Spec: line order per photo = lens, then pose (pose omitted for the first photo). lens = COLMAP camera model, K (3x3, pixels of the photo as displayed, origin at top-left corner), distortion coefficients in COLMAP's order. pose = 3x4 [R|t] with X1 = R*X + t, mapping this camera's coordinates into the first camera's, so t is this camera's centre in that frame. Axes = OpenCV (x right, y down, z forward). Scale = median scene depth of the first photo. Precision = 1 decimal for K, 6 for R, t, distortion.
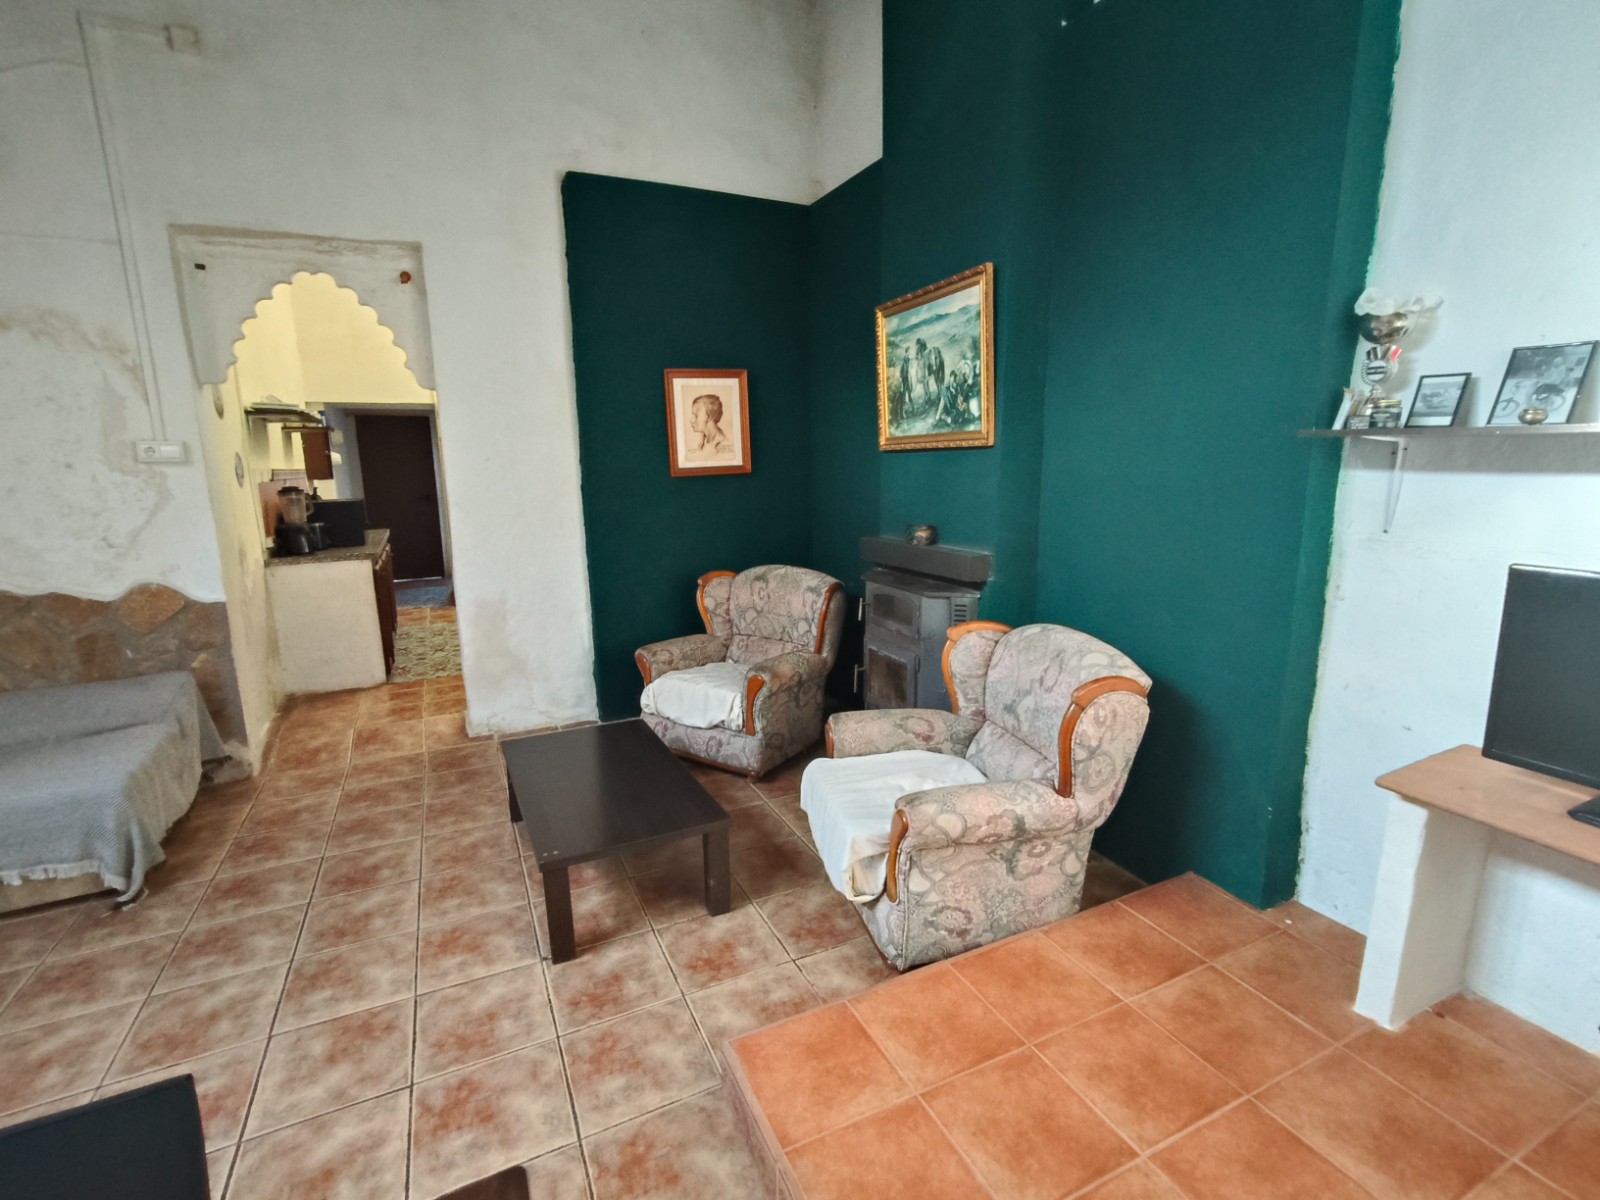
lens RADIAL K [[752.3, 0, 800.0], [0, 752.3, 600.0], [0, 0, 1]] dist [0.009549, -0.000255]
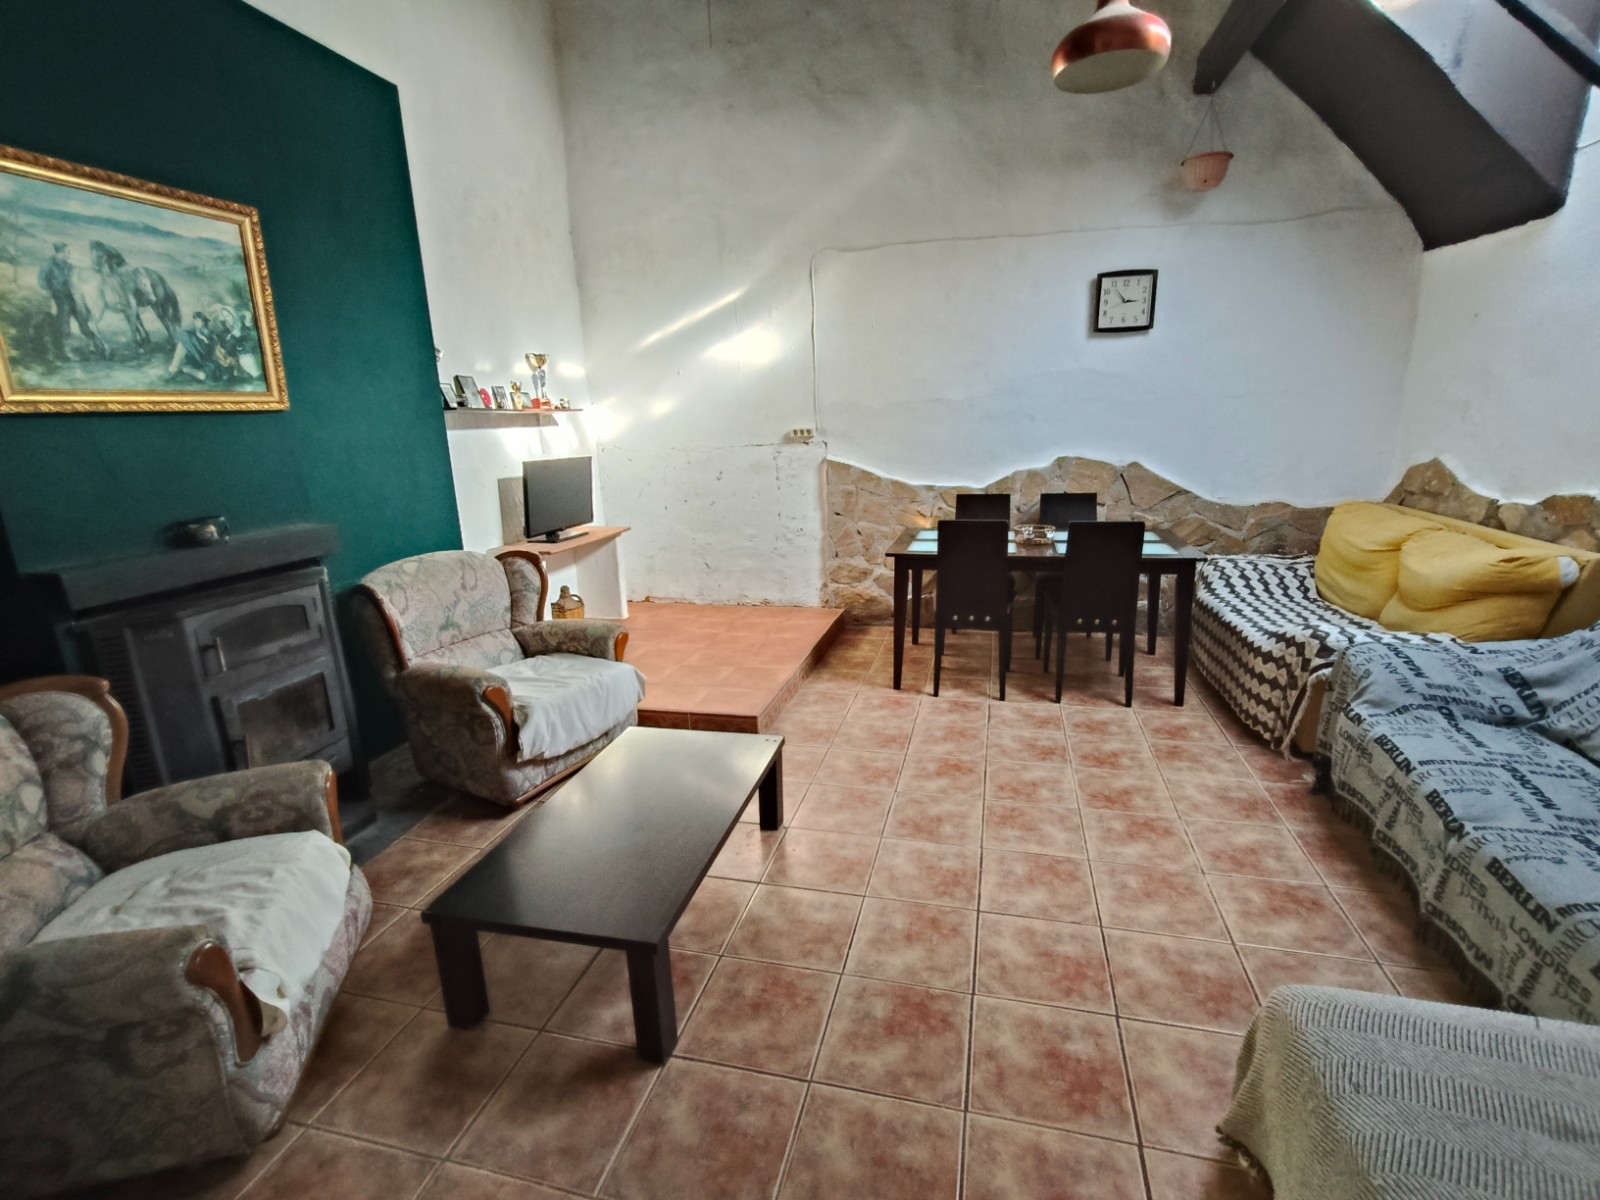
lens RADIAL K [[751.4, 0, 806.1], [0, 751.4, 595.7], [0, 0, 1]] dist [0.002718, 0.002538]
pose [[-0.764791, -0.113594, 0.634186, -0.769256], [0.160656, 0.919617, 0.358462, -0.201073], [-0.623927, 0.376034, -0.685065, 1.186155]]
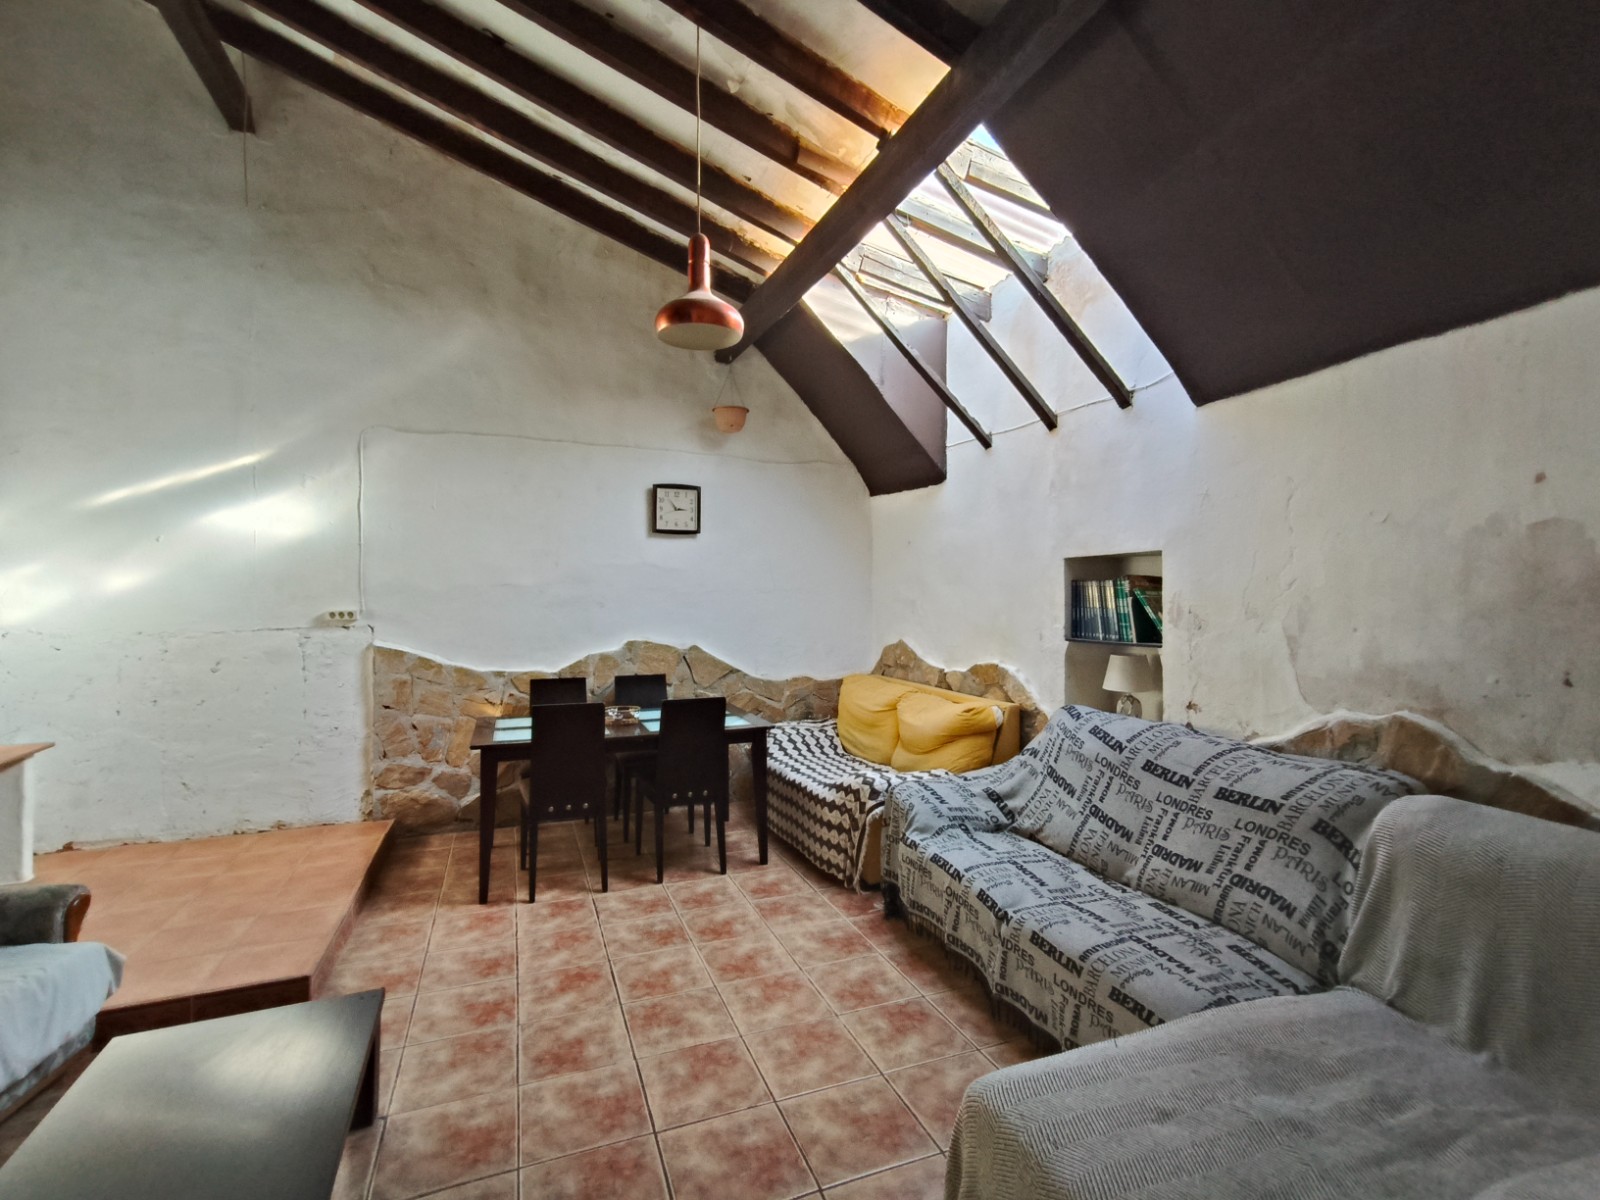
lens RADIAL K [[746.8, 0, 795.4], [0, 746.8, 585.8], [0, 0, 1]] dist [0.003514, 0.000299]
pose [[-0.996192, 0.017541, 0.085406, -0.661572], [0.031992, 0.984768, 0.170905, -0.212234], [-0.081107, 0.172986, -0.981579, 1.246166]]
